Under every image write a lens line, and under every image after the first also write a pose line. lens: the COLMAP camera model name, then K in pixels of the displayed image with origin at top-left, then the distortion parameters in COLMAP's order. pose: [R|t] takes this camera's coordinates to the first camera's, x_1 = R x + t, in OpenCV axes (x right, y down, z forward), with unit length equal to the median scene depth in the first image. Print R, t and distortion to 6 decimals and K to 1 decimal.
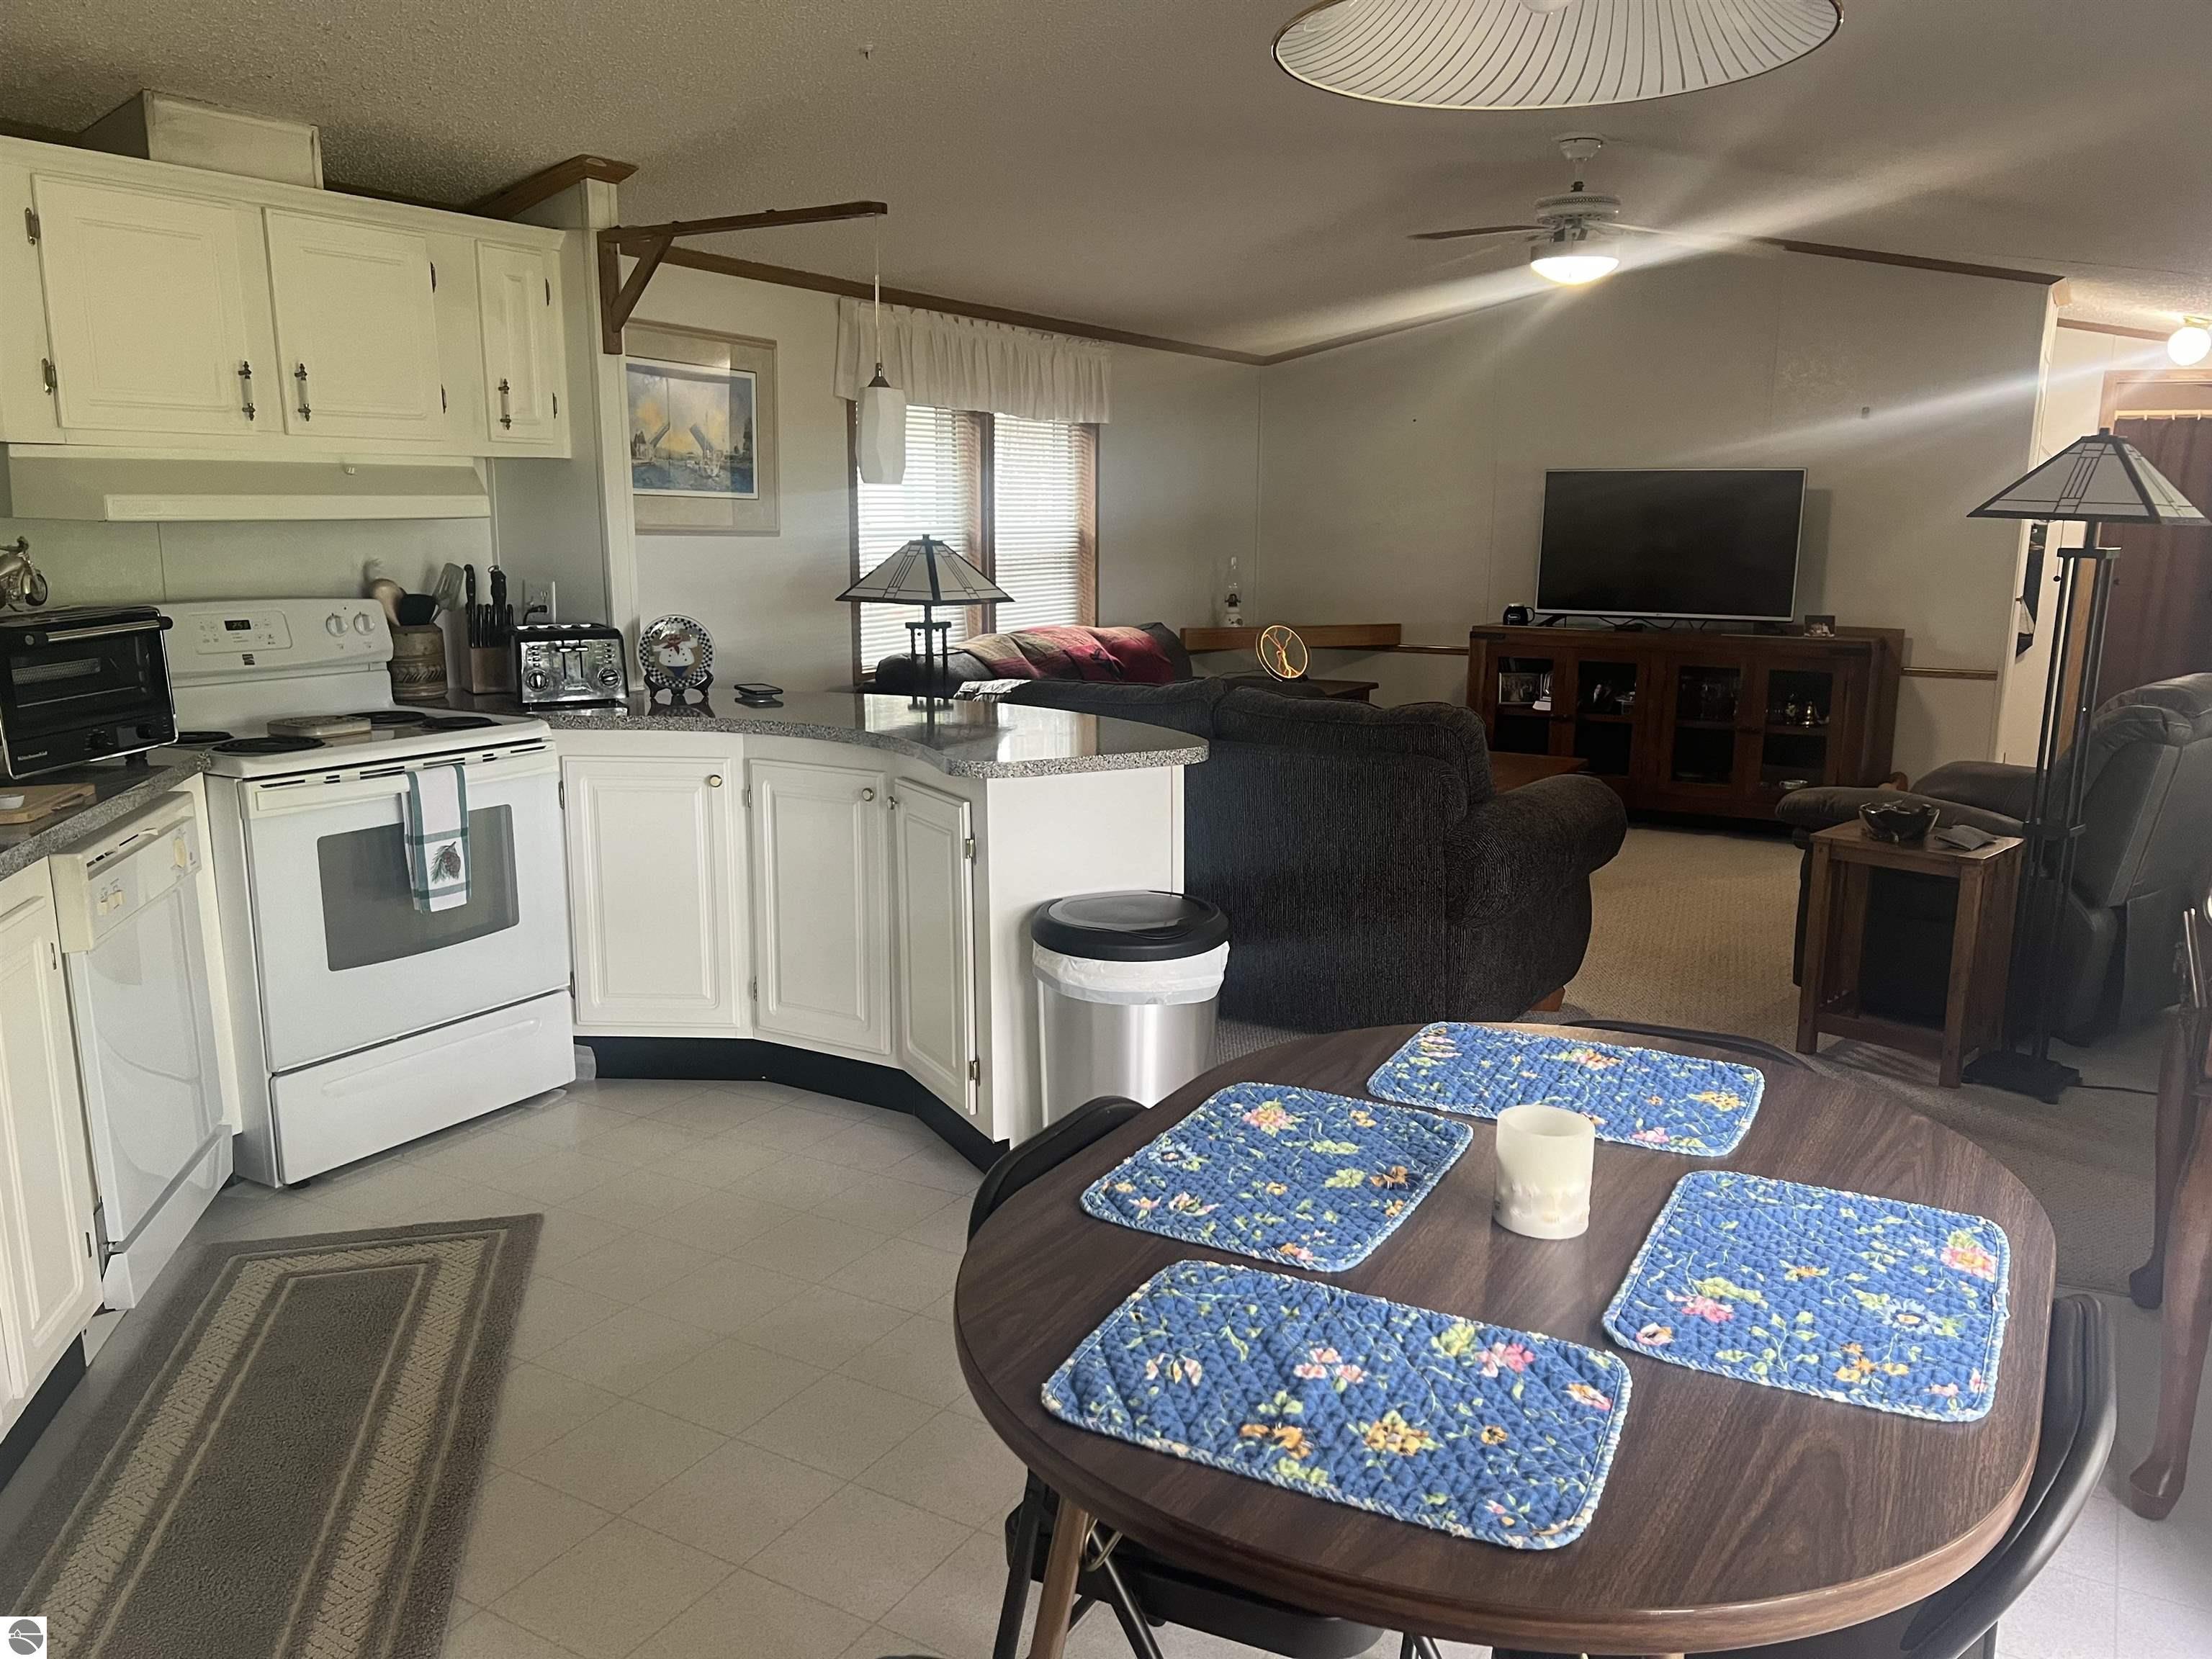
lens RADIAL K [[1681.7, 0, 1106.0], [0, 1681.7, 829.5], [0, 0, 1]] dist [0.048697, -0.053330]
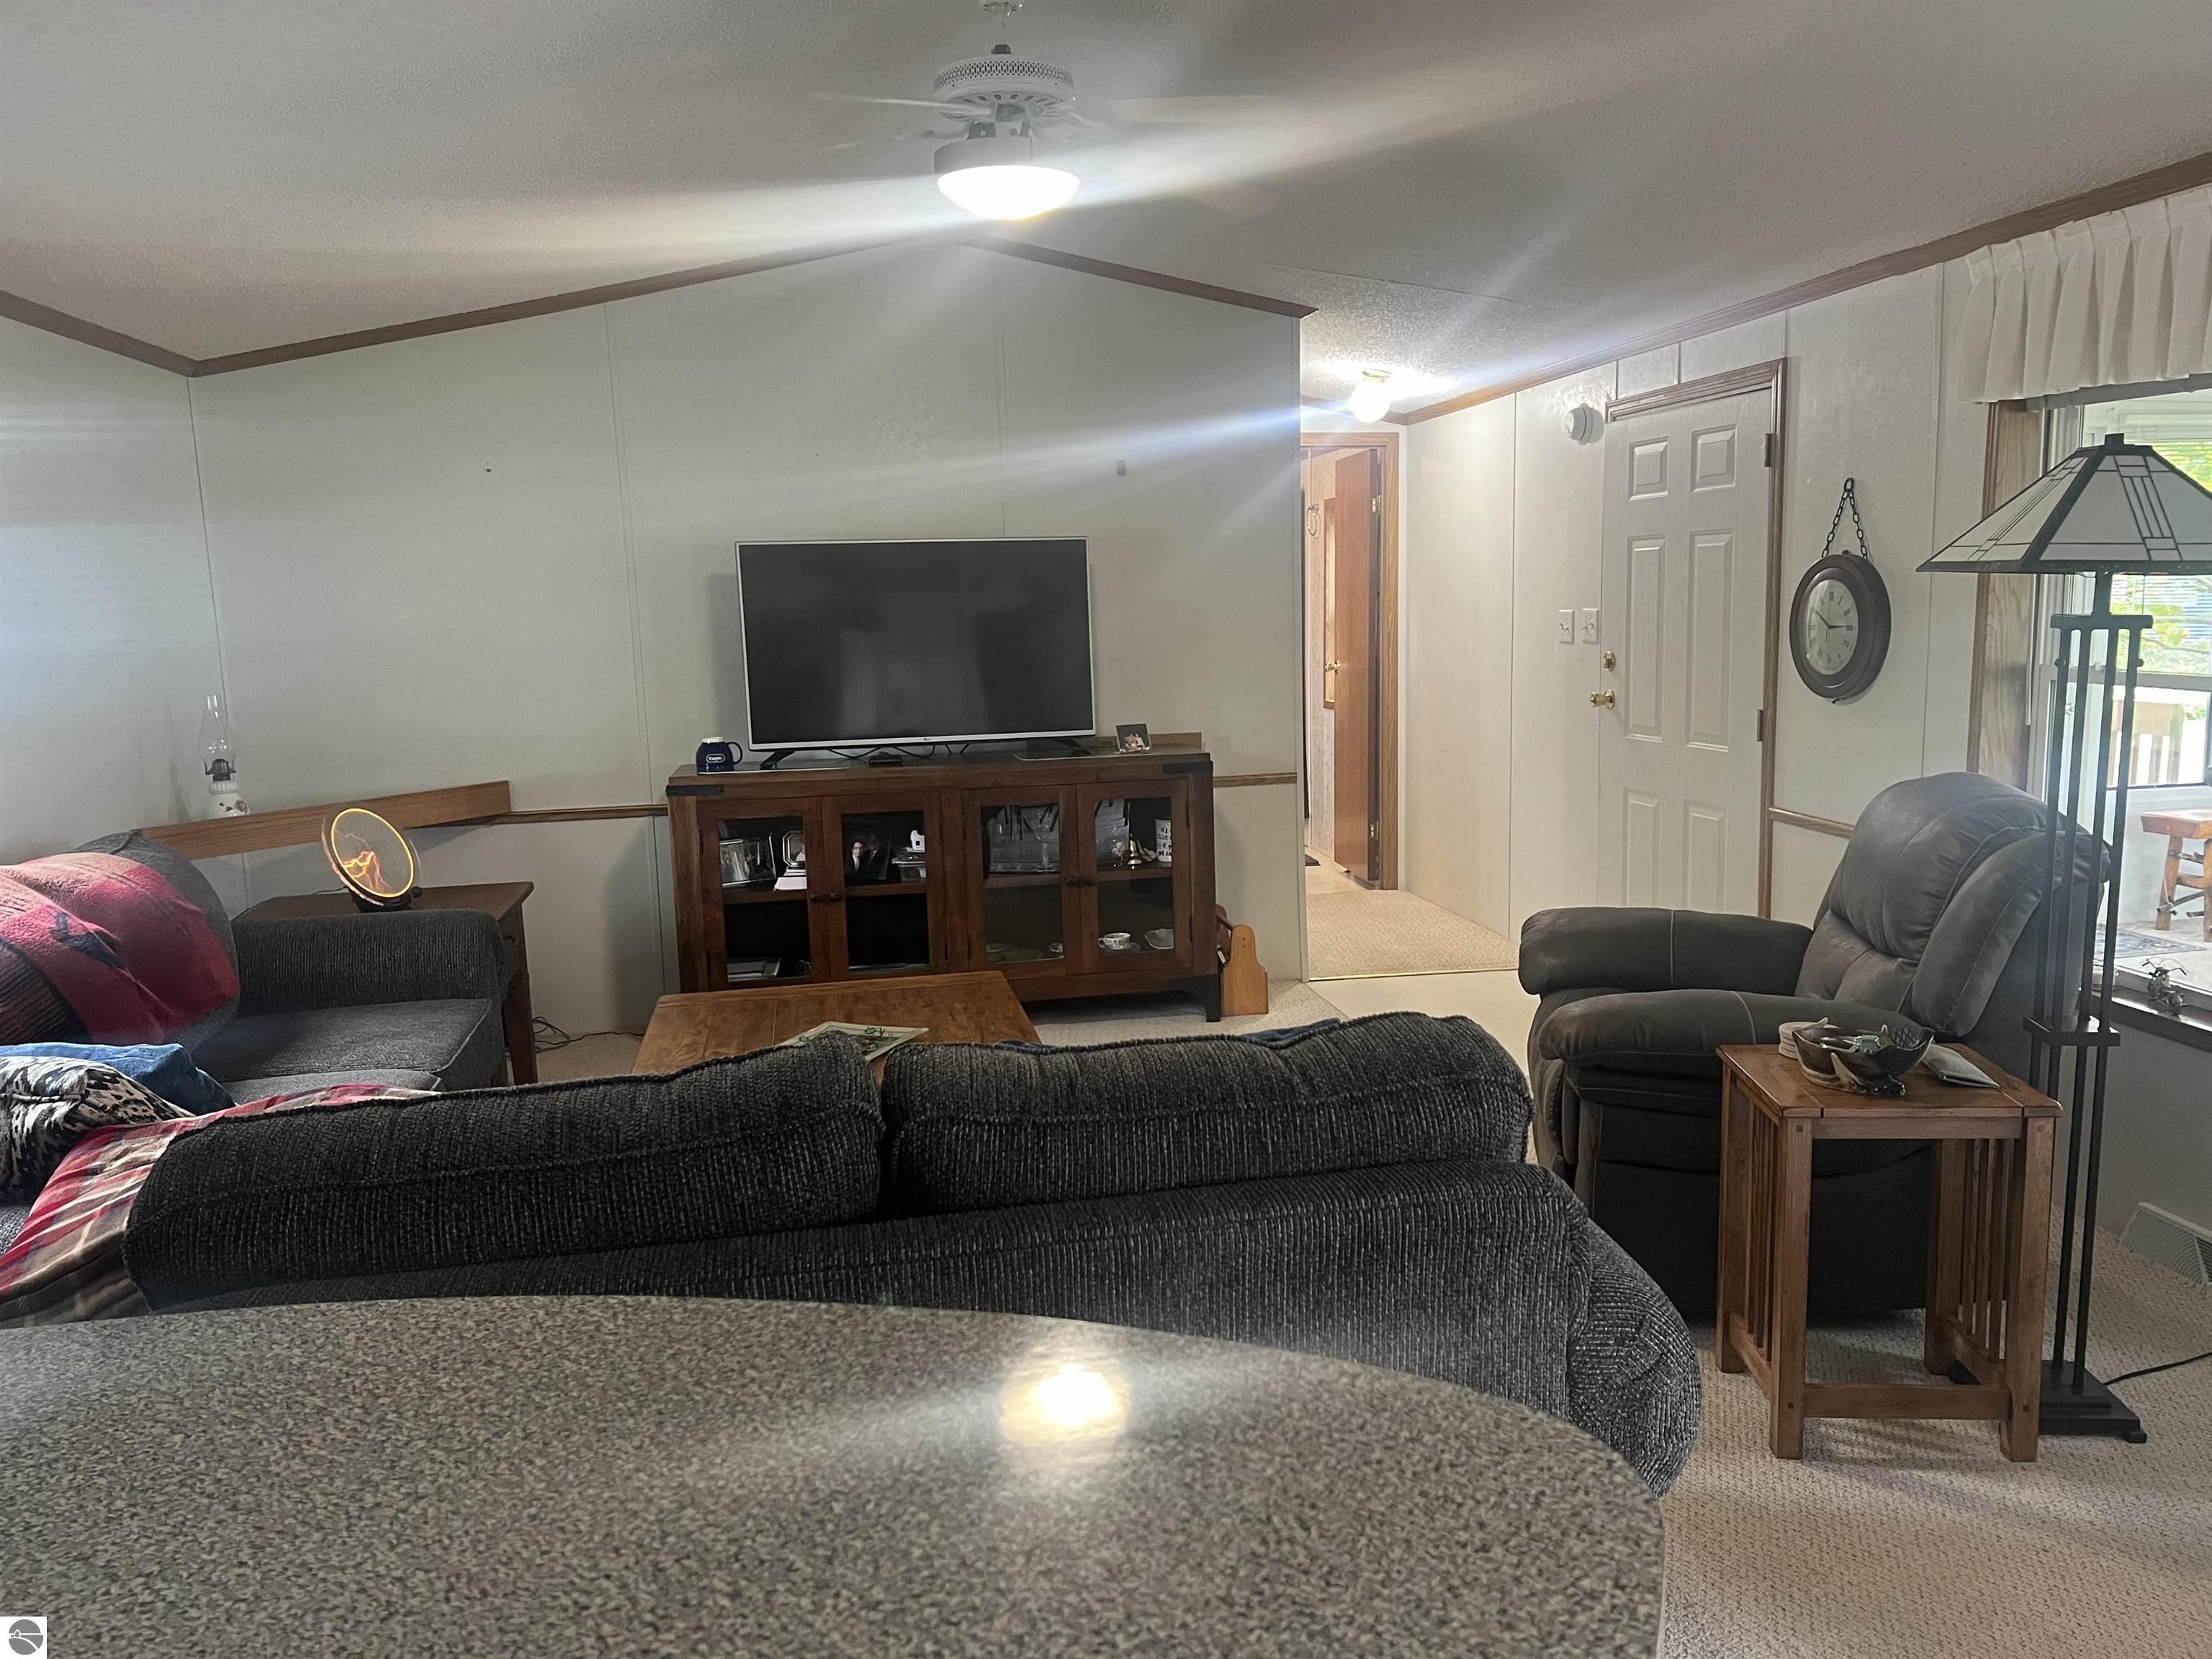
lens RADIAL K [[1630.1, 0, 1109.3], [0, 1630.1, 848.2], [0, 0, 1]] dist [0.049716, 0.002218]
pose [[0.747634, -0.129198, 0.651423, -0.077240], [0.156175, 0.987589, 0.016630, -0.079303], [-0.645487, 0.089303, 0.758533, 0.416191]]
